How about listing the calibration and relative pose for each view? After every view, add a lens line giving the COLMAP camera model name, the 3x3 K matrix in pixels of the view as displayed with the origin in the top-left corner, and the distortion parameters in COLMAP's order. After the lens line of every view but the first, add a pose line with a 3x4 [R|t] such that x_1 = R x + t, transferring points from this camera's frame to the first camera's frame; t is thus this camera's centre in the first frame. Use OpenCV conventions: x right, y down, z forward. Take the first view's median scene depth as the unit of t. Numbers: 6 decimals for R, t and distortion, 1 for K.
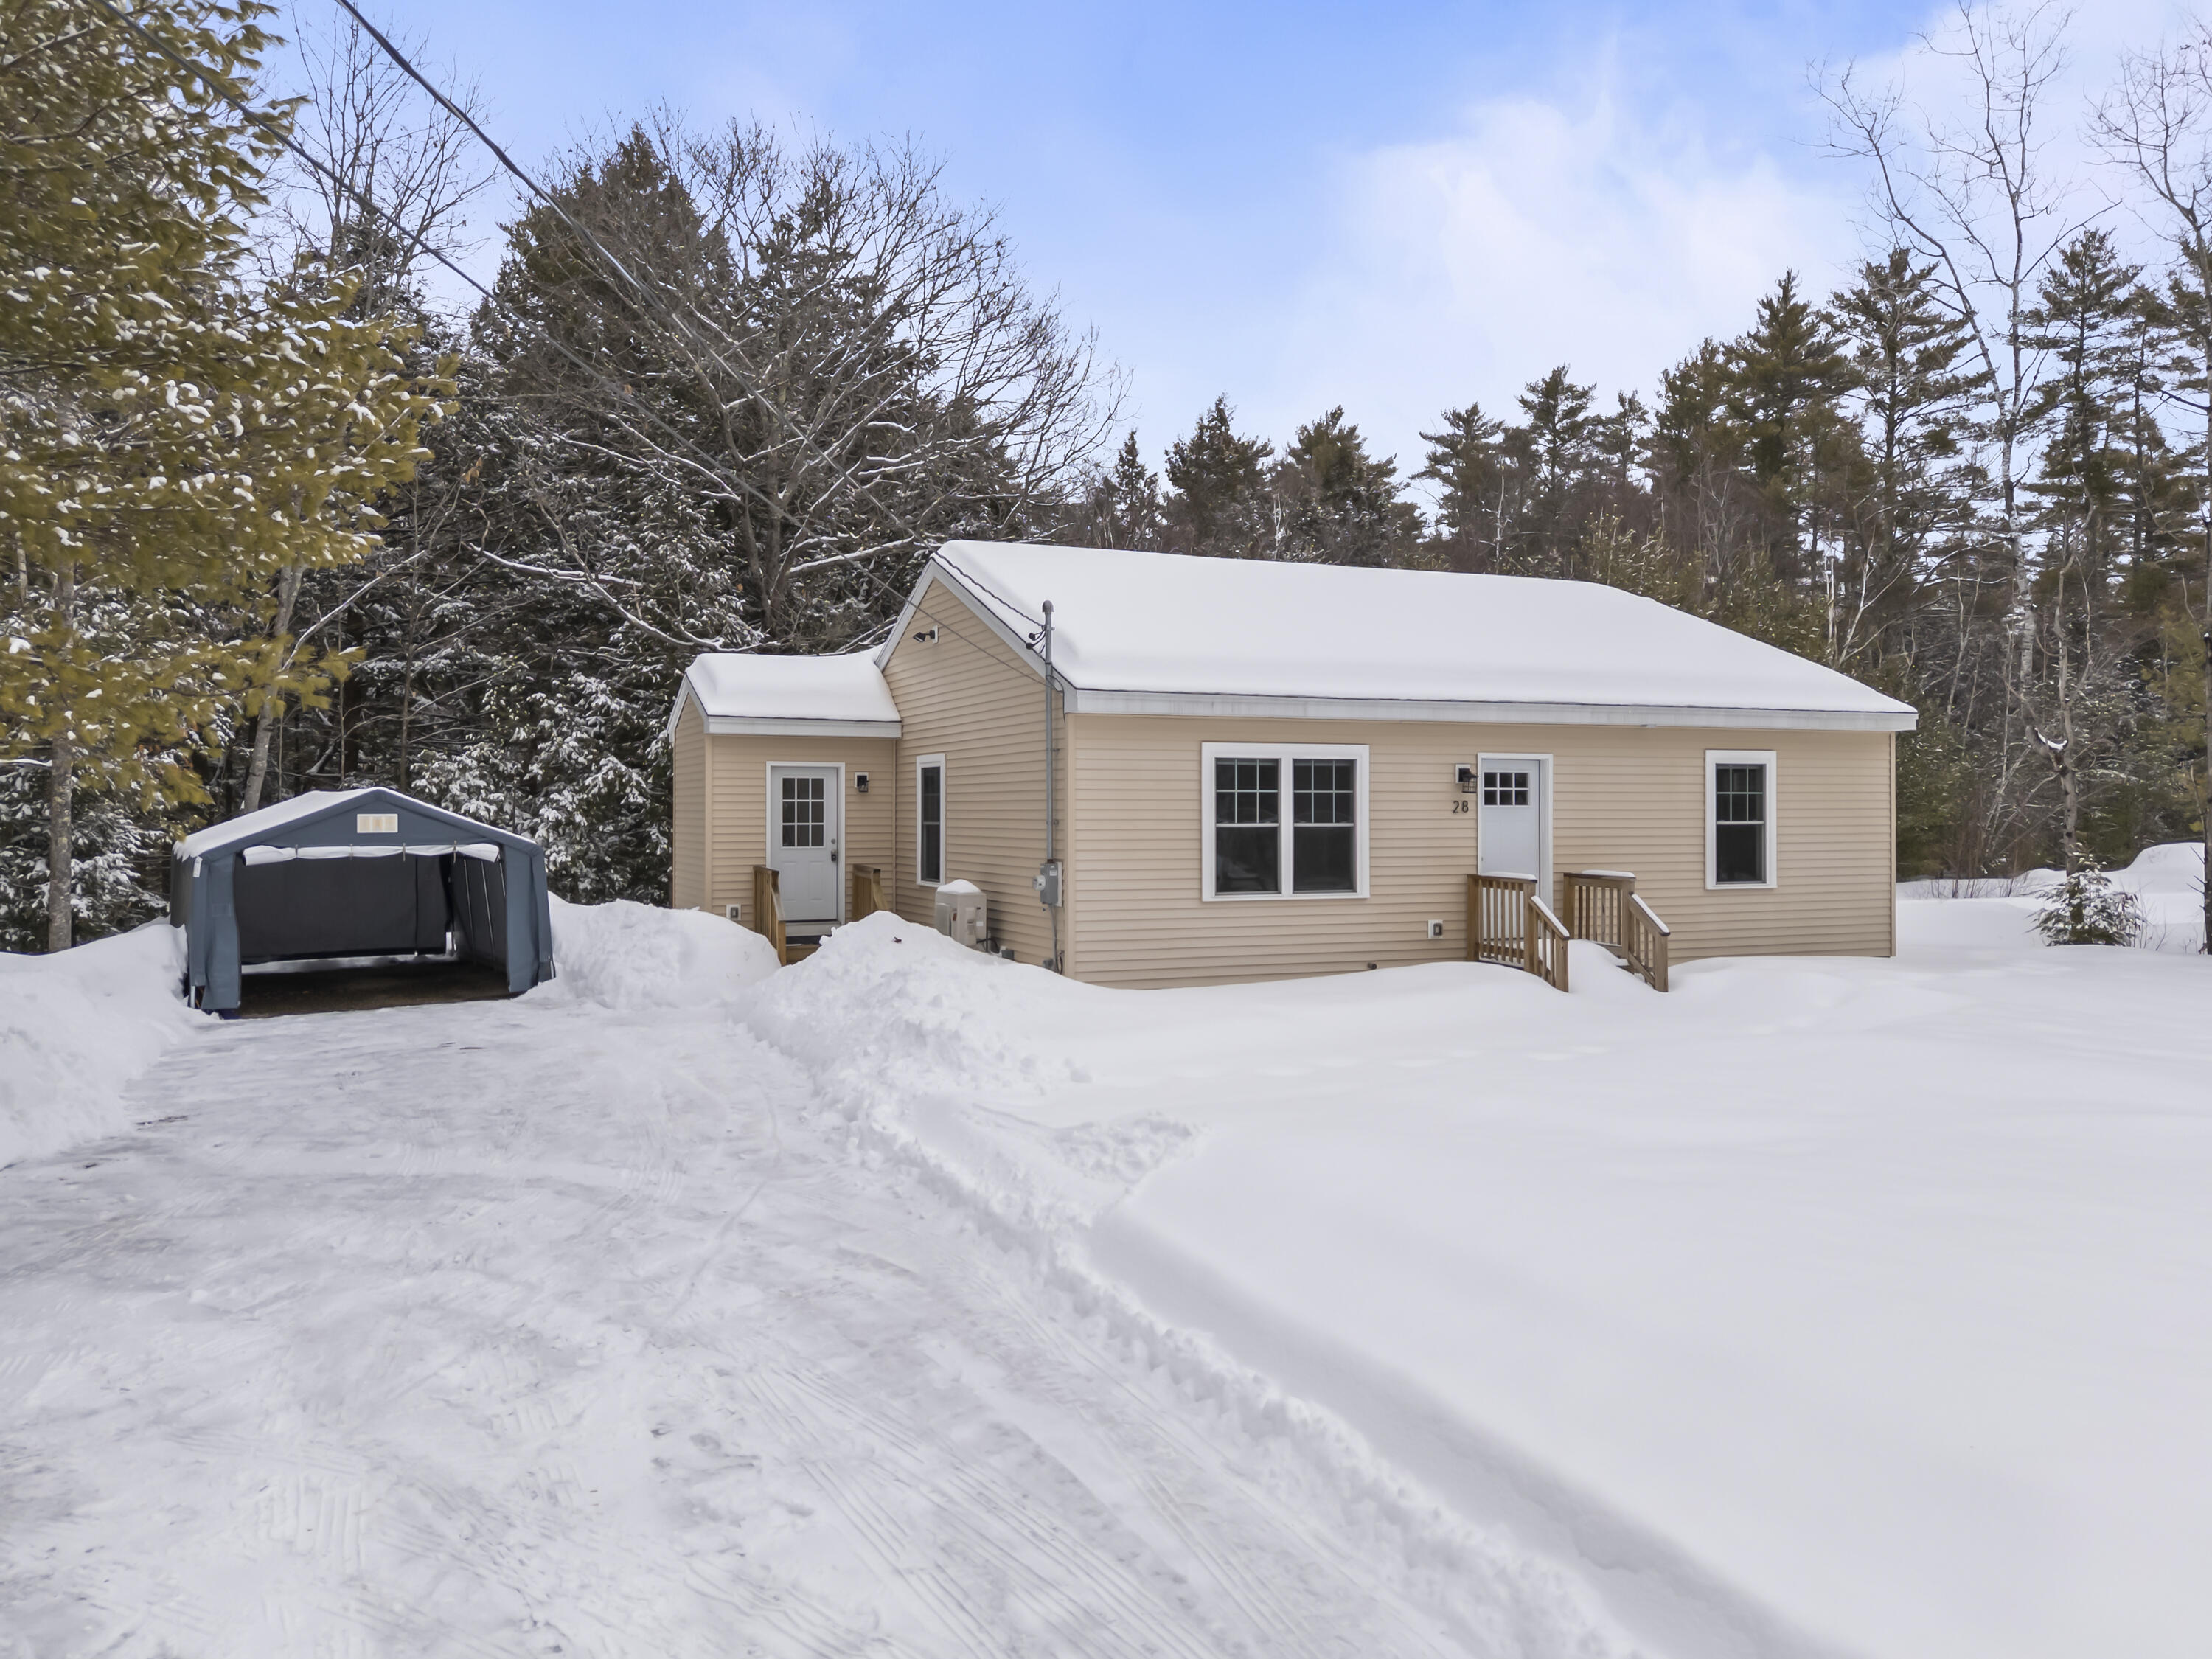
lens RADIAL K [[1624.7, 0, 1098.3], [0, 1624.7, 809.9], [0, 0, 1]] dist [0.121221, -0.137359]
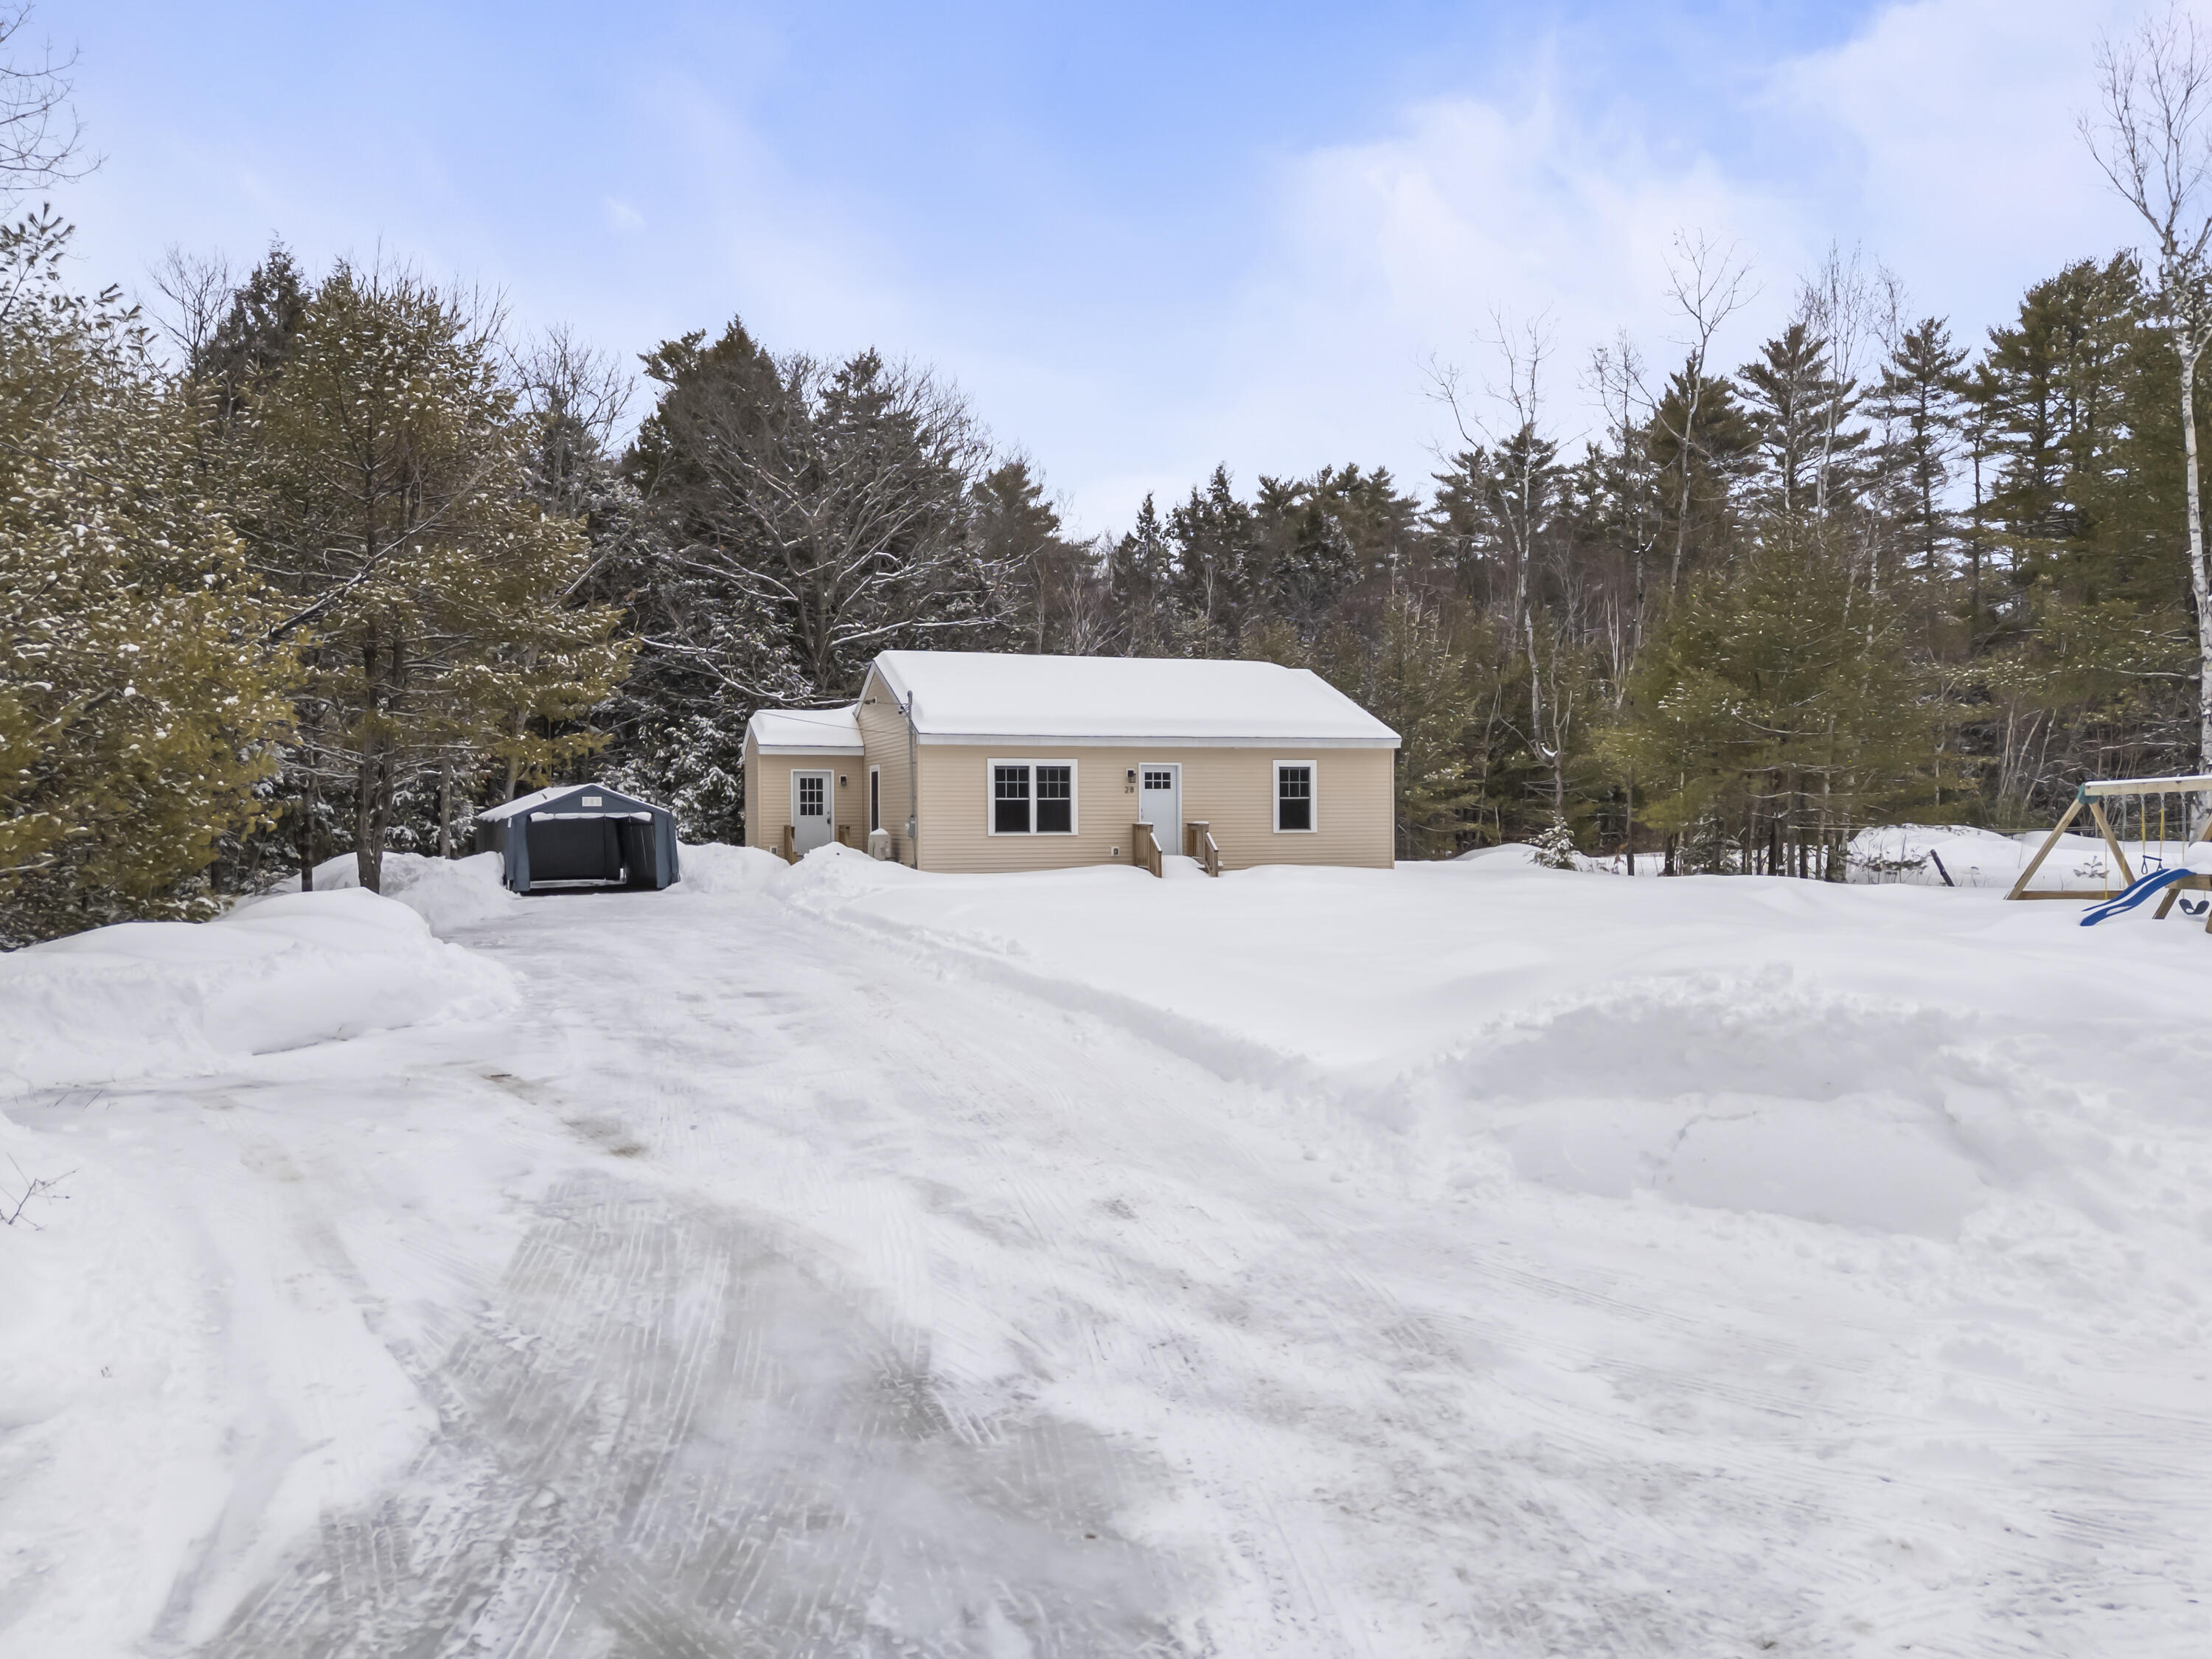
lens RADIAL K [[1642.4, 0, 1106.0], [0, 1642.4, 829.5], [0, 0, 1]] dist [0.139755, -0.134448]
pose [[0.997277, -0.005244, -0.073557, 0.253691], [0.005858, 0.999950, 0.008138, 0.022278], [0.073510, -0.008547, 0.997258, -0.734559]]
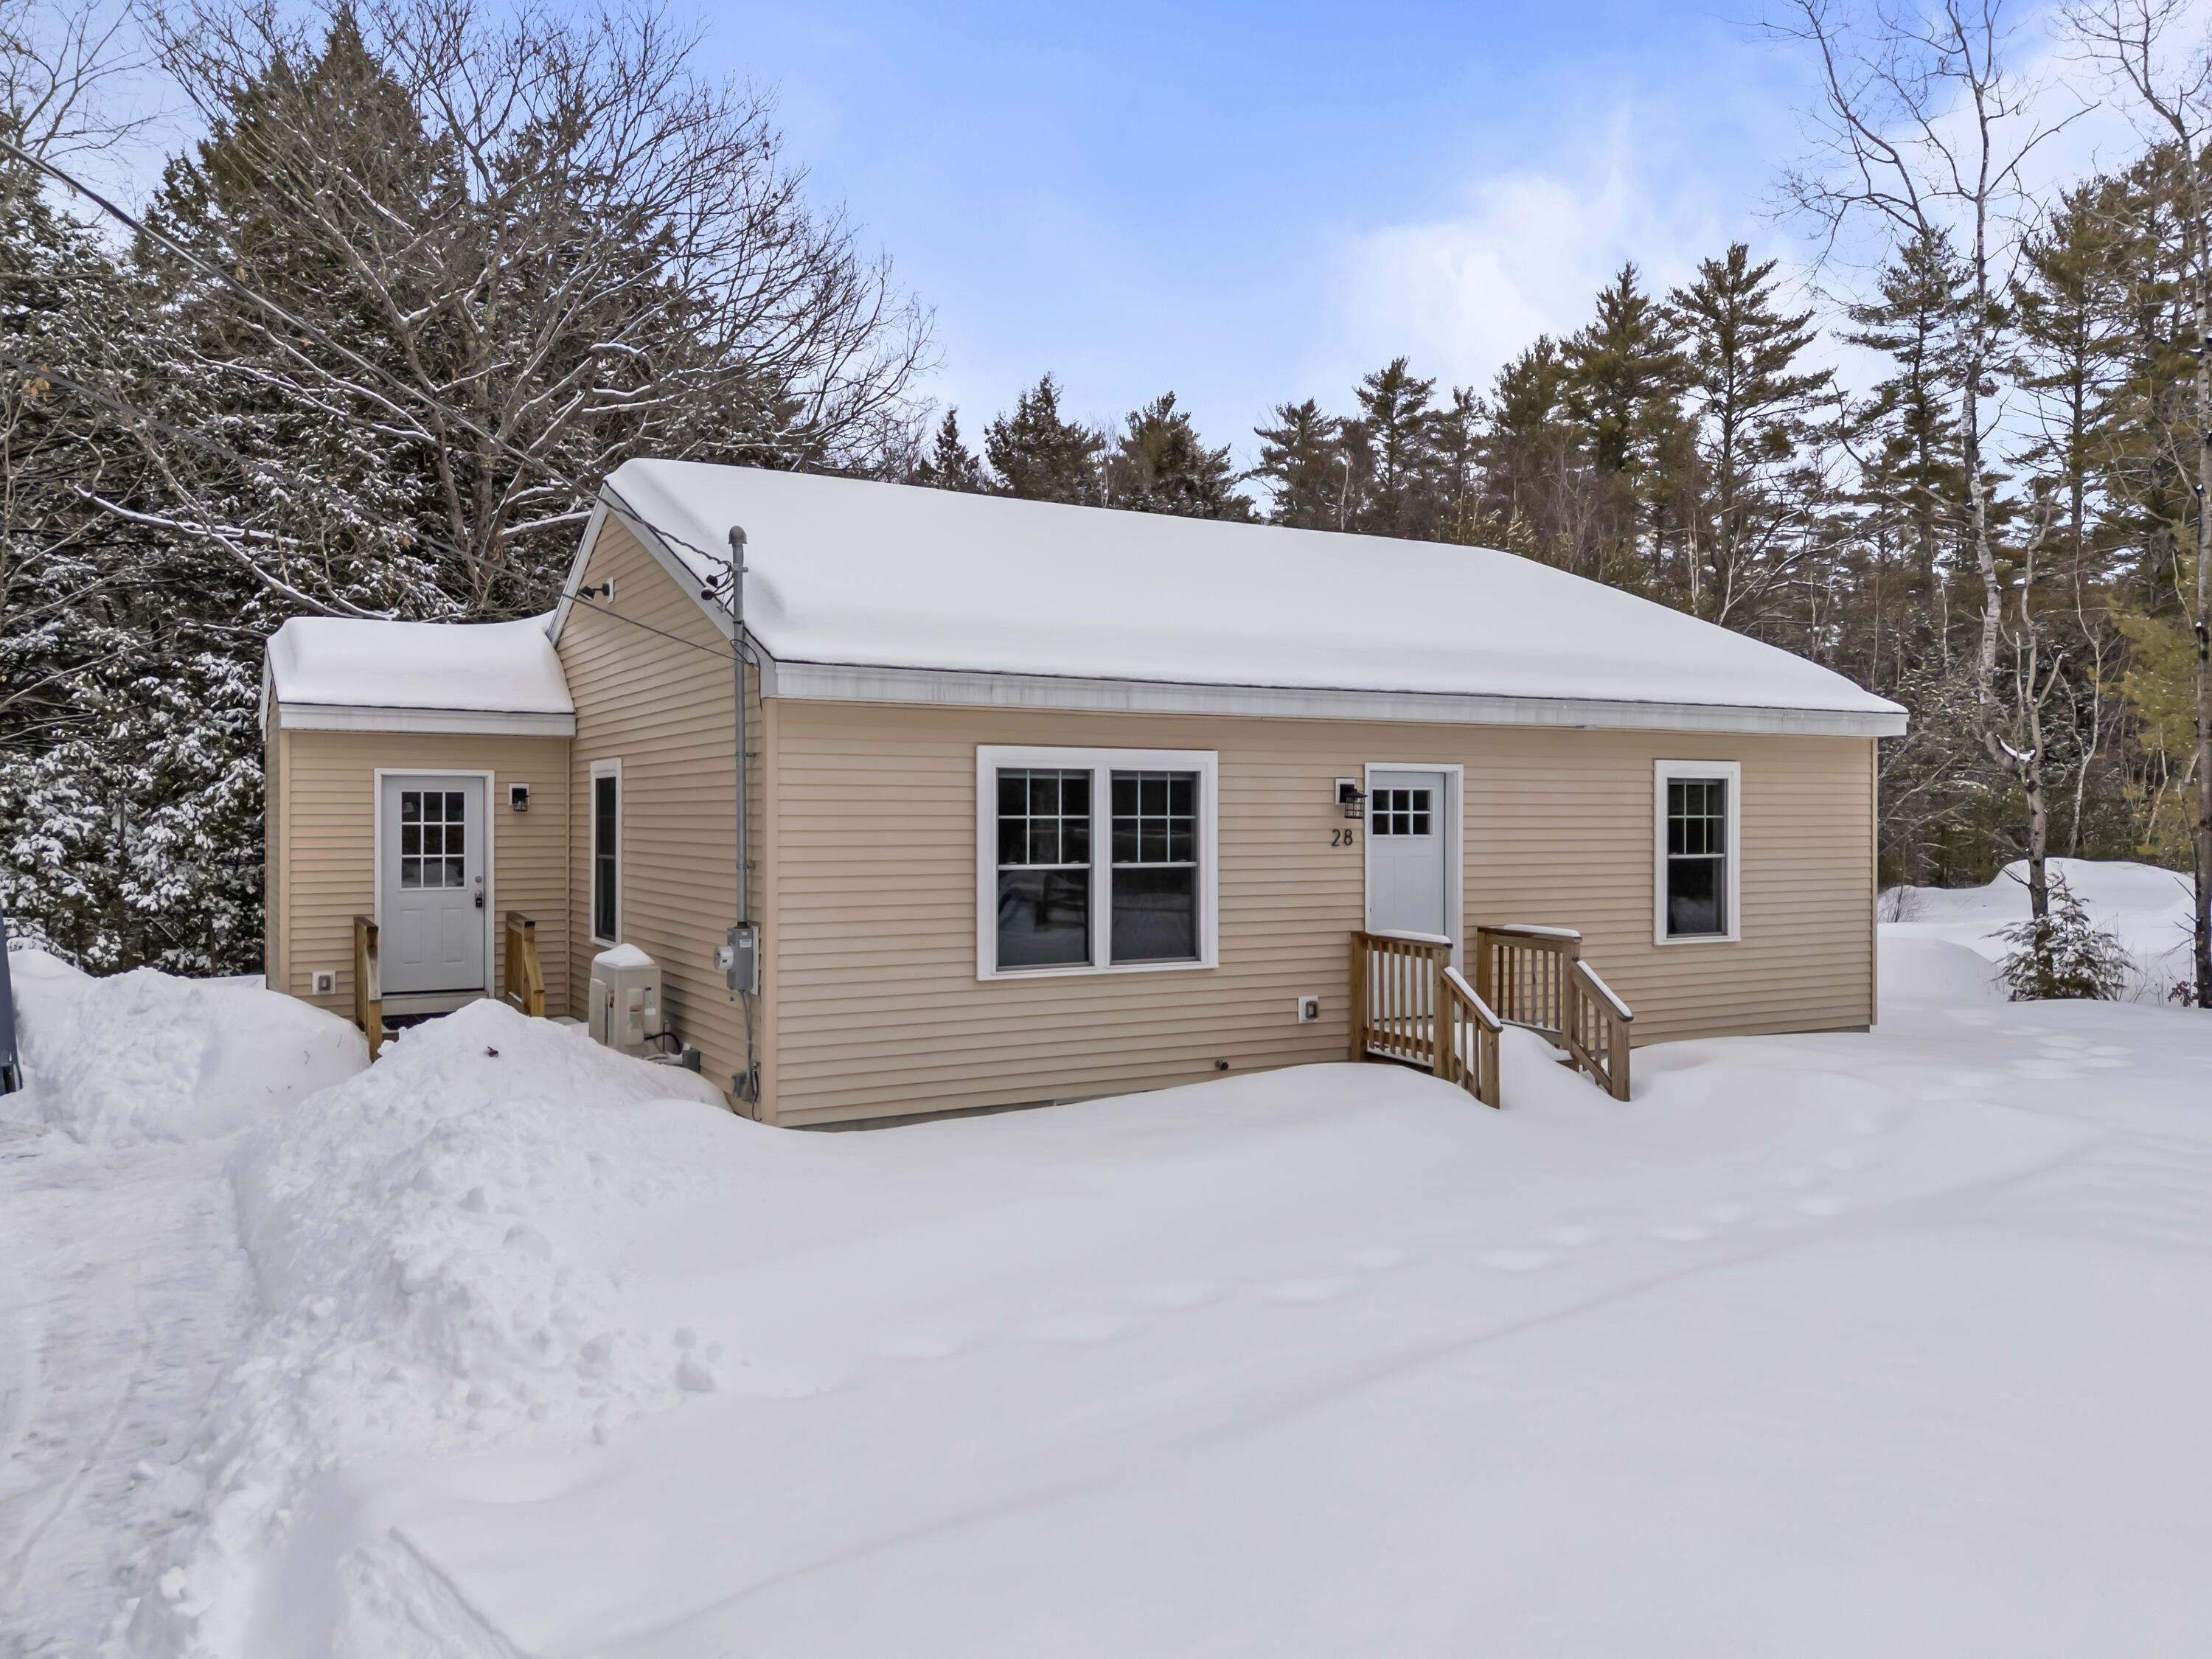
lens RADIAL K [[1624.7, 0, 1098.3], [0, 1624.7, 809.9], [0, 0, 1]] dist [0.121221, -0.137359]
pose [[0.994813, 0.001661, 0.101711, 0.031383], [-0.001408, 0.999996, -0.002560, -0.009010], [-0.101715, 0.002404, 0.994811, 0.222194]]
